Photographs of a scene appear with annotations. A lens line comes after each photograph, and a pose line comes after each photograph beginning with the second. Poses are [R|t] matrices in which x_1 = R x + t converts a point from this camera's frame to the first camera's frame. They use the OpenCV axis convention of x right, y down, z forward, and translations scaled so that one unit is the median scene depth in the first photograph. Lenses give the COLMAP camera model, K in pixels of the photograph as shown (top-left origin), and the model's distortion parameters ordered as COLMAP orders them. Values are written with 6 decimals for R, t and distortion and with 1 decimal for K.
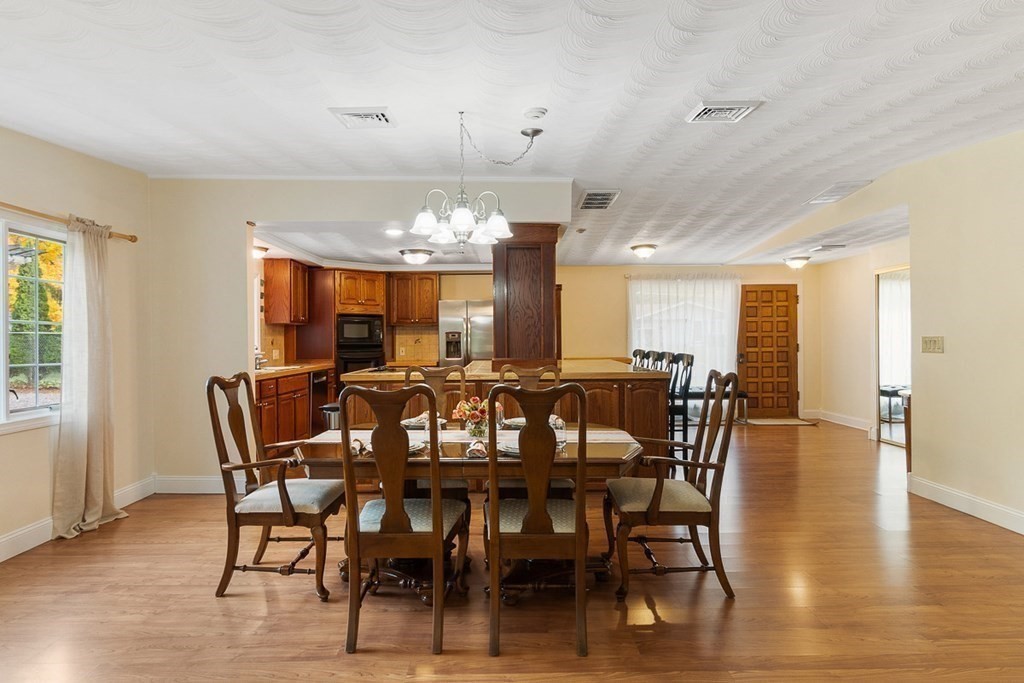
lens RADIAL K [[583.9, 0, 511.3], [0, 583.9, 338.8], [0, 0, 1]] dist [0.003782, 0.003136]
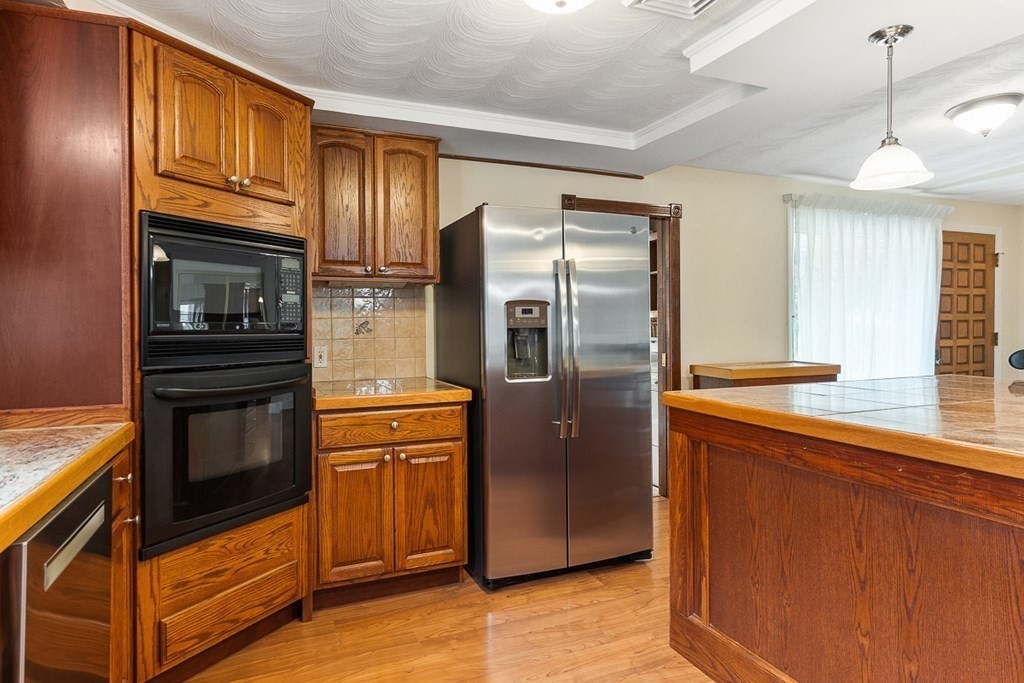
lens RADIAL K [[583.9, 0, 500.7], [0, 583.9, 325.9], [0, 0, 1]] dist [0.003782, 0.003136]
pose [[0.927755, 0.001184, 0.373189, -0.242040], [0.000284, 0.999992, -0.003878, 0.004162], [-0.373191, 0.003703, 0.927747, 0.696893]]
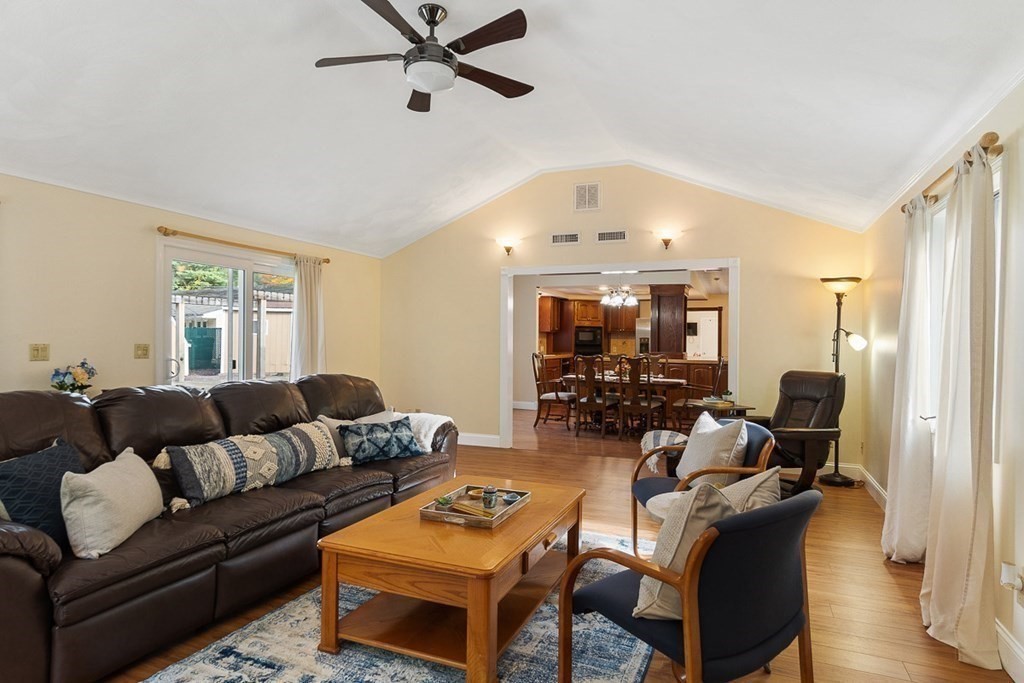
lens RADIAL K [[583.9, 0, 514.3], [0, 583.9, 345.4], [0, 0, 1]] dist [0.003782, 0.003136]
pose [[0.922428, 0.023116, -0.385478, 0.192950], [-0.020011, 0.999727, 0.012067, -0.002797], [0.385651, -0.003417, 0.922638, -0.636260]]
